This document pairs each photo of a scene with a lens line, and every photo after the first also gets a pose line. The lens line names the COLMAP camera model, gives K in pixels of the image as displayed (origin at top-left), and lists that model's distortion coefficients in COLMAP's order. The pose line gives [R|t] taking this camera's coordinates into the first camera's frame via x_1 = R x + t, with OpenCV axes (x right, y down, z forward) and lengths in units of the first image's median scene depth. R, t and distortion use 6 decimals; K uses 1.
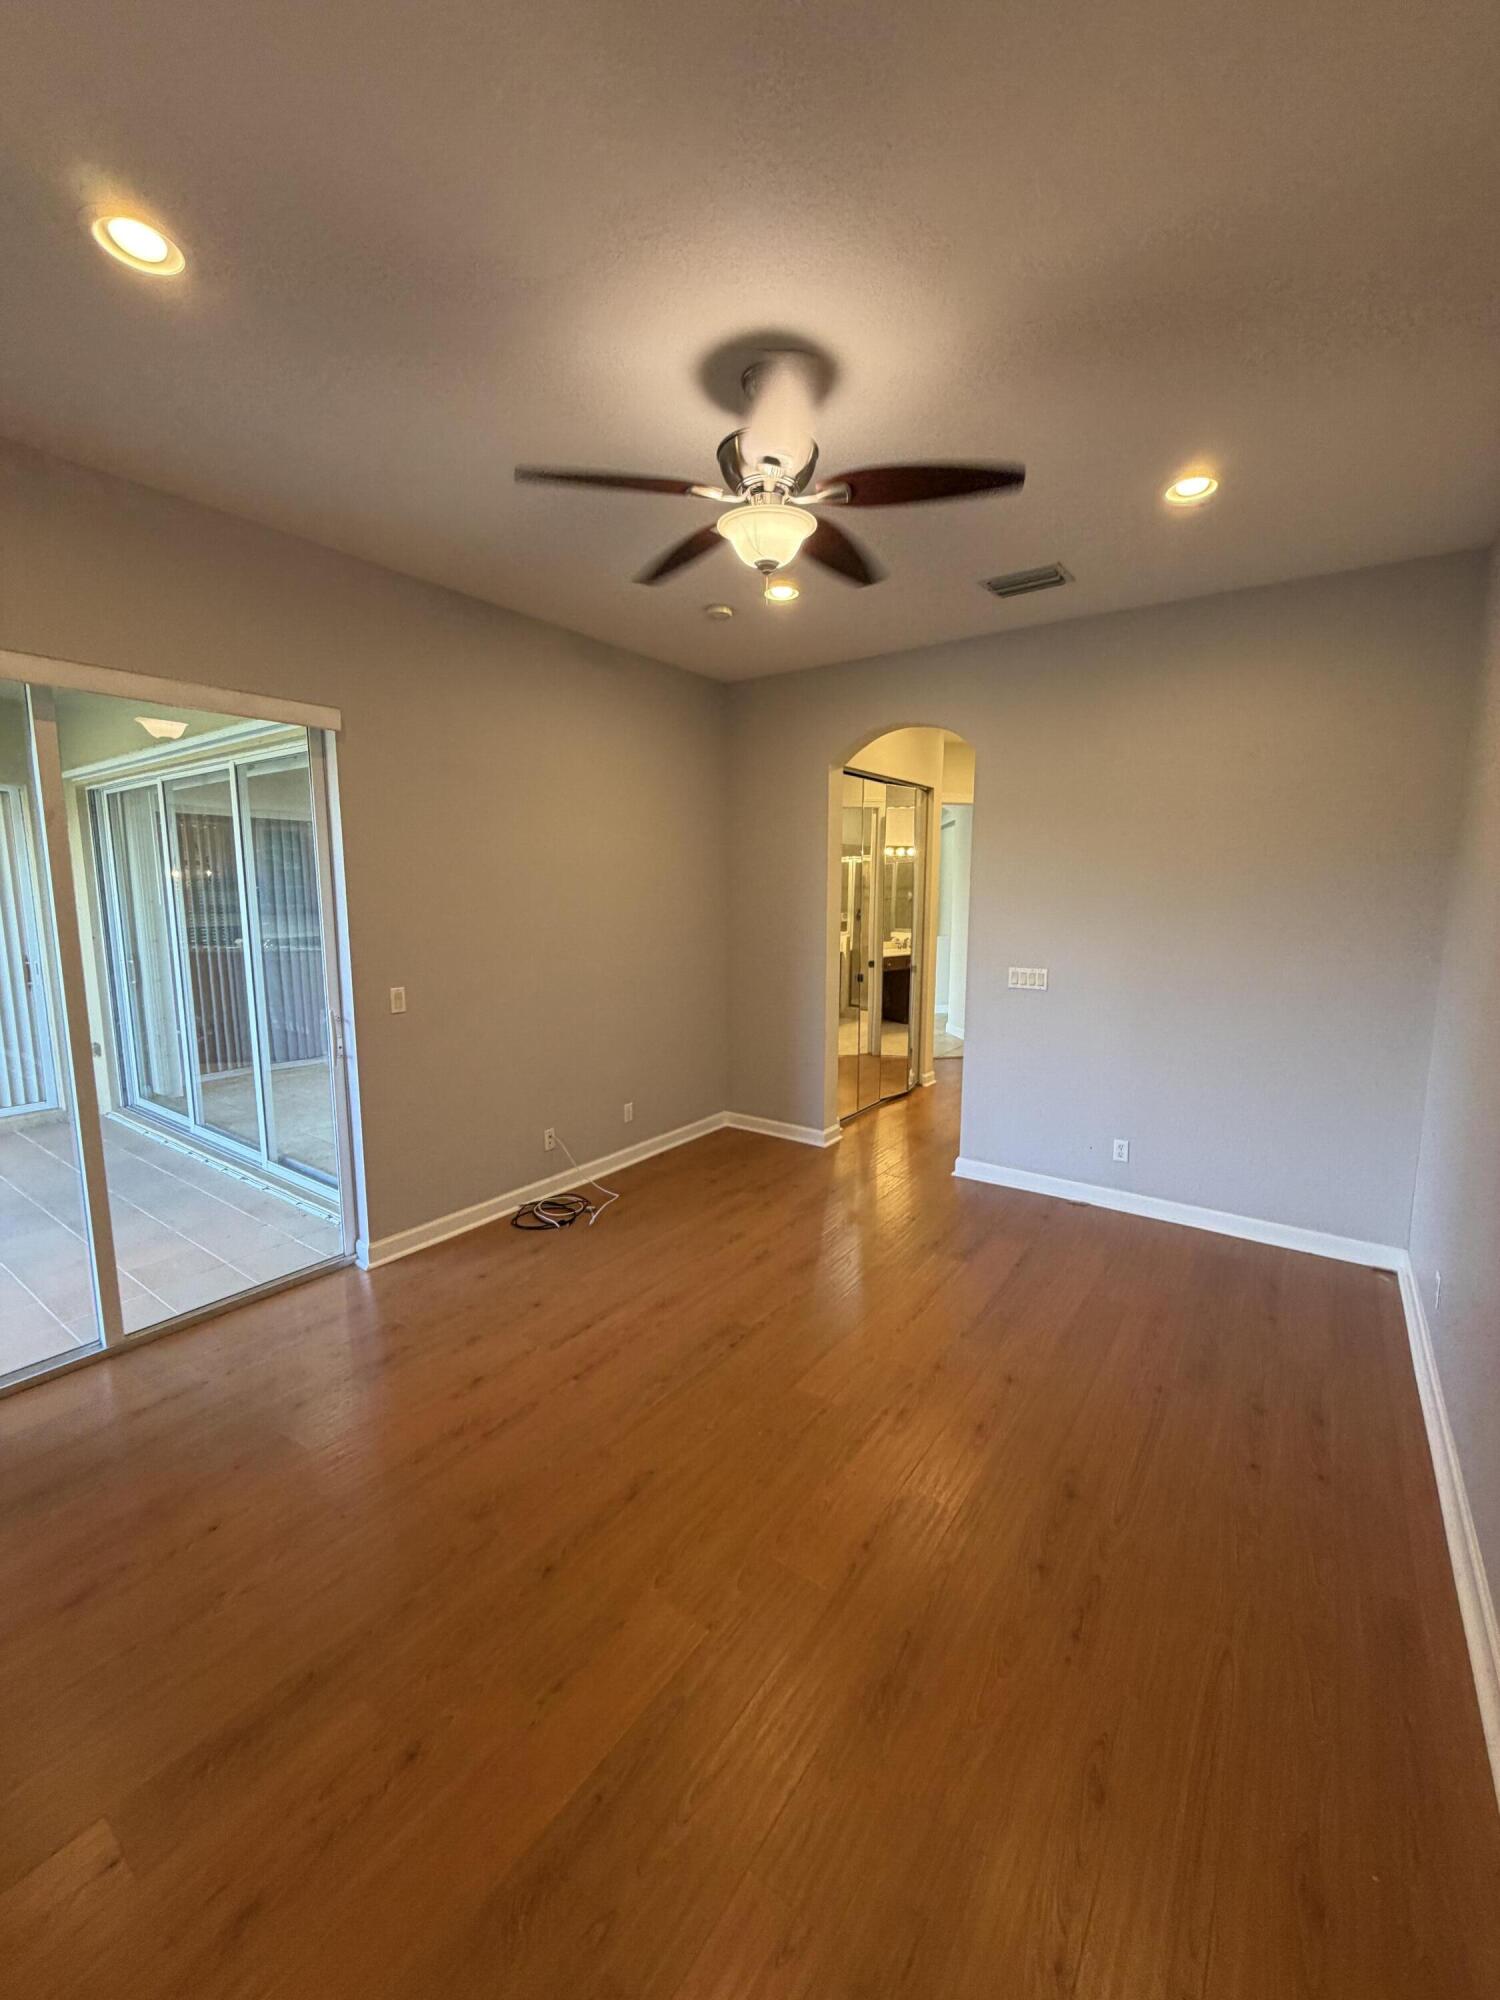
lens RADIAL K [[794.1, 0, 745.7], [0, 794.1, 994.0], [0, 0, 1]] dist [0.000781, -0.000277]
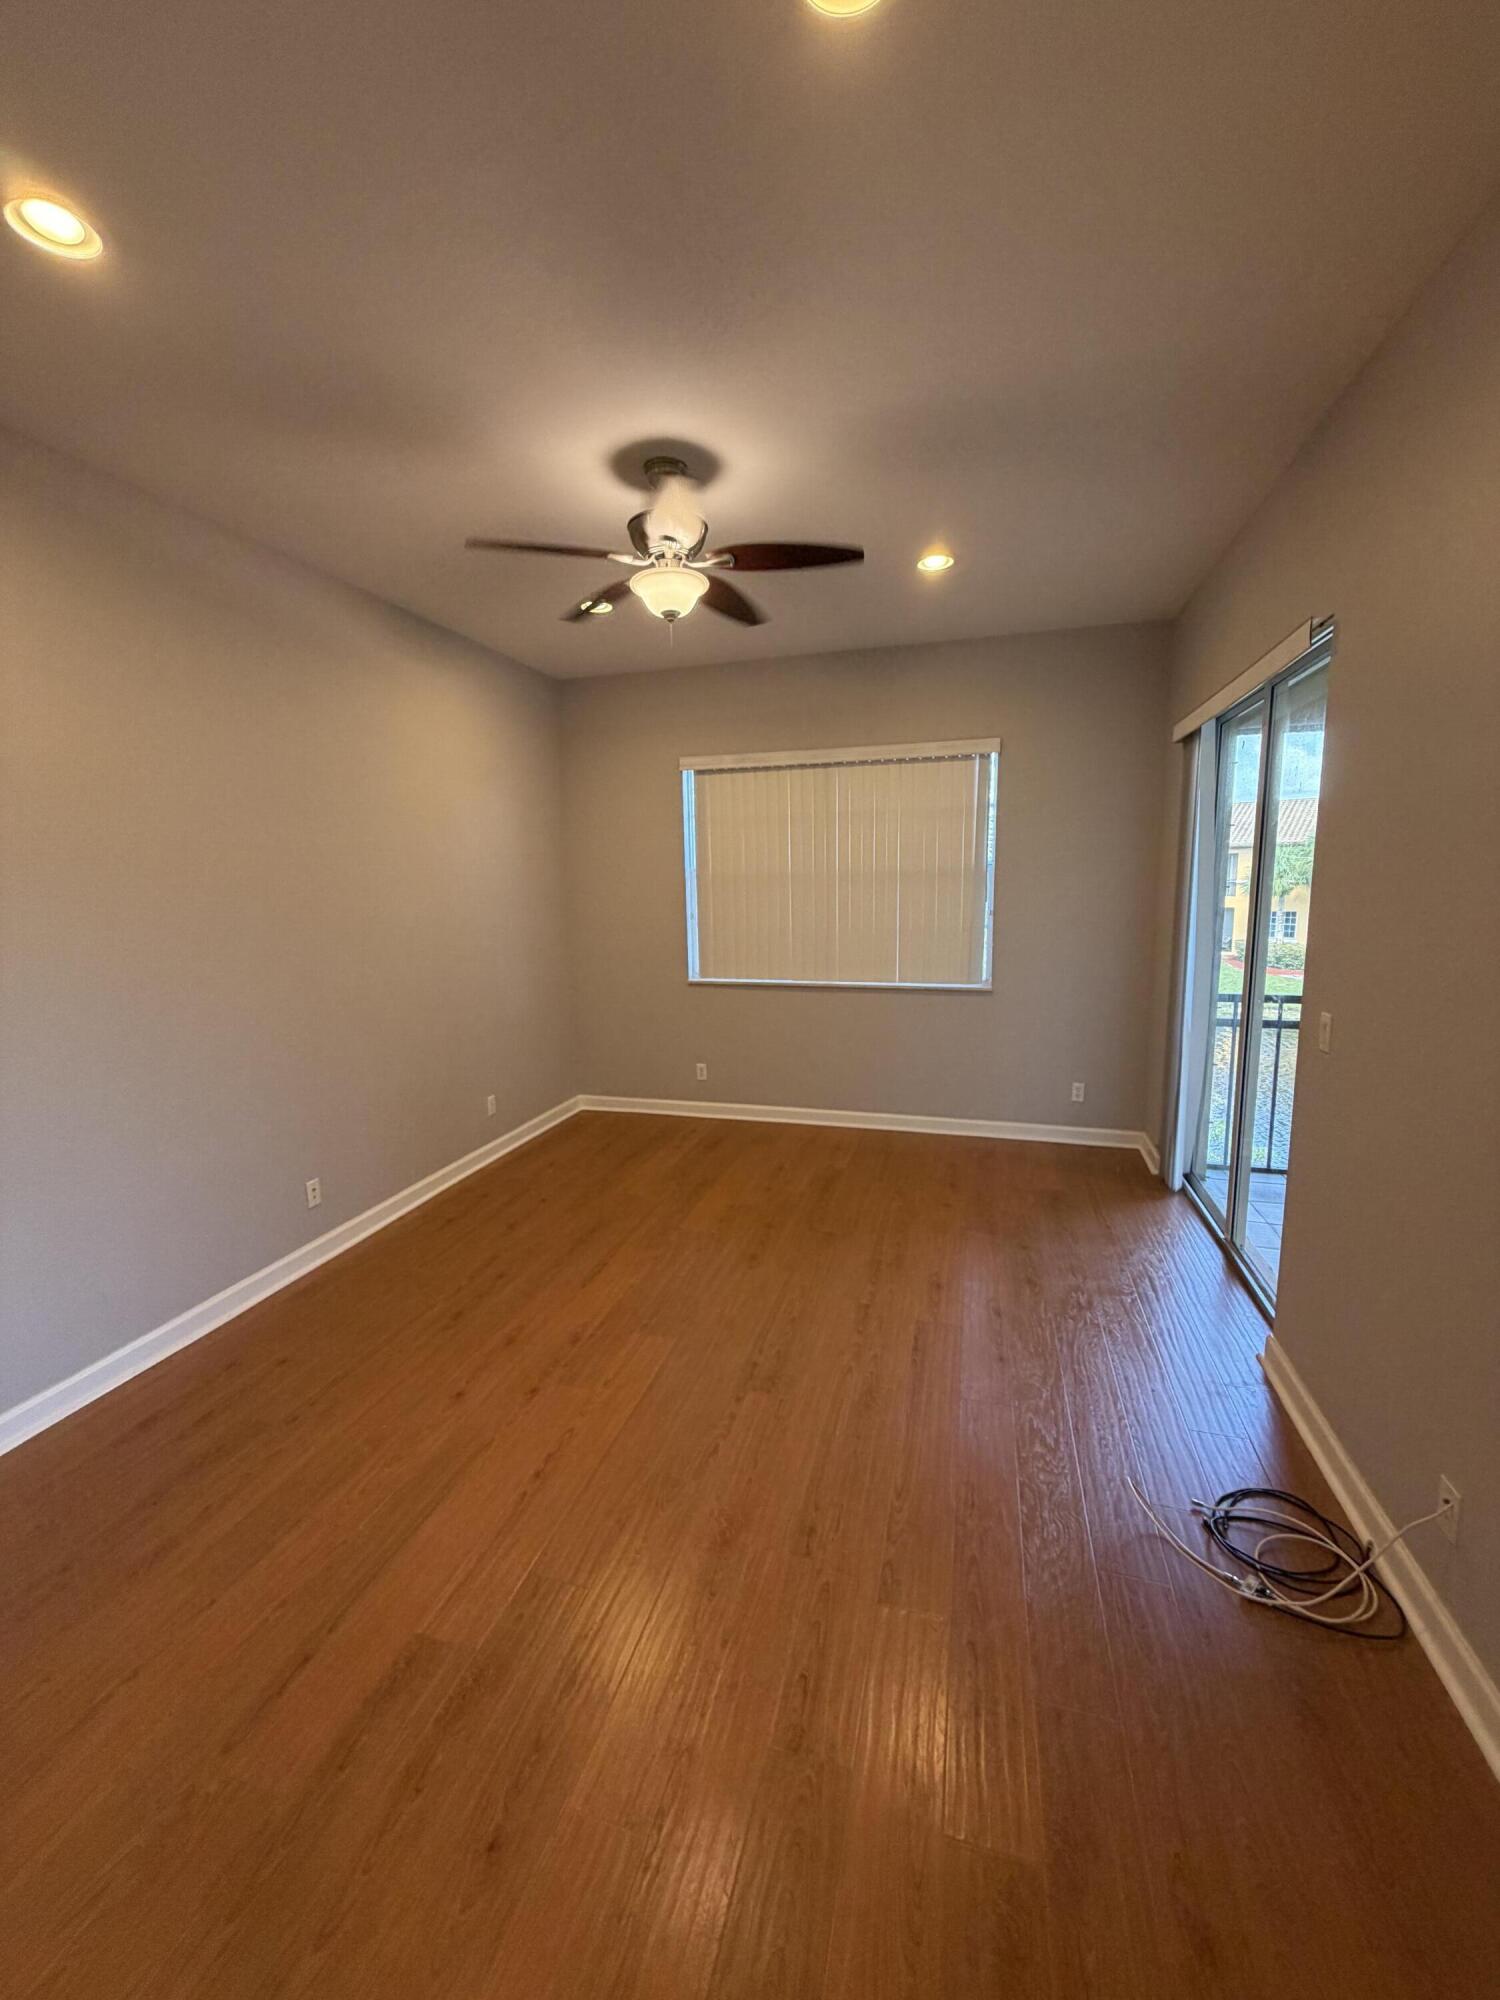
lens RADIAL K [[794.1, 0, 745.7], [0, 794.1, 994.0], [0, 0, 1]] dist [0.000781, -0.000277]
pose [[-0.939396, 0.065096, -0.336598, 0.321051], [-0.033659, 0.959553, 0.279508, -0.267461], [0.341179, 0.273898, -0.899209, 1.970569]]
